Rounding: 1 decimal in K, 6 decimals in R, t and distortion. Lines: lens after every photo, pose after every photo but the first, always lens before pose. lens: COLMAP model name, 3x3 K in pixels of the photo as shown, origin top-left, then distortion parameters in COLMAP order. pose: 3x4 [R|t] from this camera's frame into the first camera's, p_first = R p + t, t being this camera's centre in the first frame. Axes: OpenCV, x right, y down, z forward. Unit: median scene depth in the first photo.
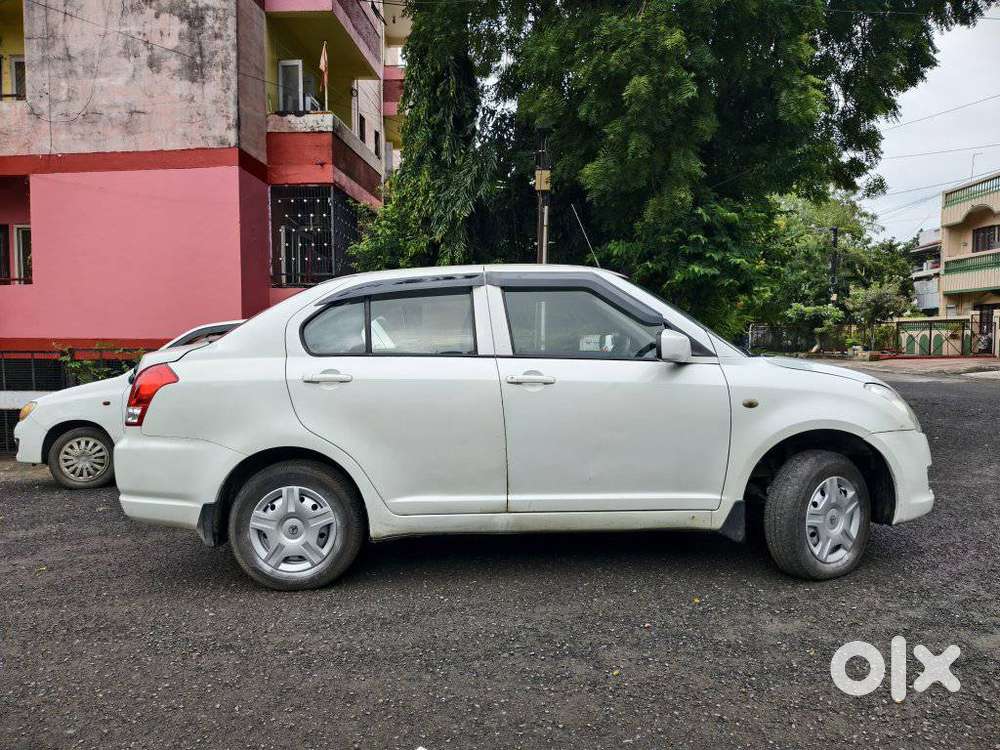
lens RADIAL K [[689.2, 0, 496.5], [0, 689.2, 375.2], [0, 0, 1]] dist [0.031793, -0.029473]
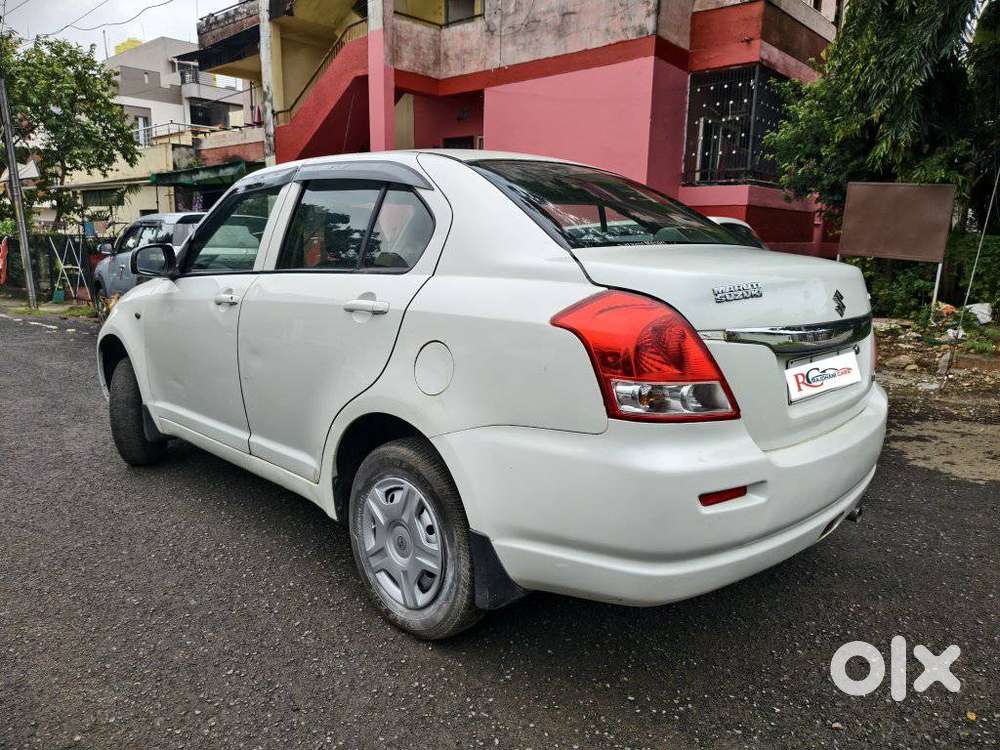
lens RADIAL K [[684.7, 0, 499.7], [0, 684.7, 371.8], [0, 0, 1]] dist [0.031871, -0.032899]
pose [[0.800991, 0.135156, -0.583221, 0.067166], [-0.052752, 0.986328, 0.156123, -0.010493], [0.596348, -0.094287, 0.797169, 0.079815]]
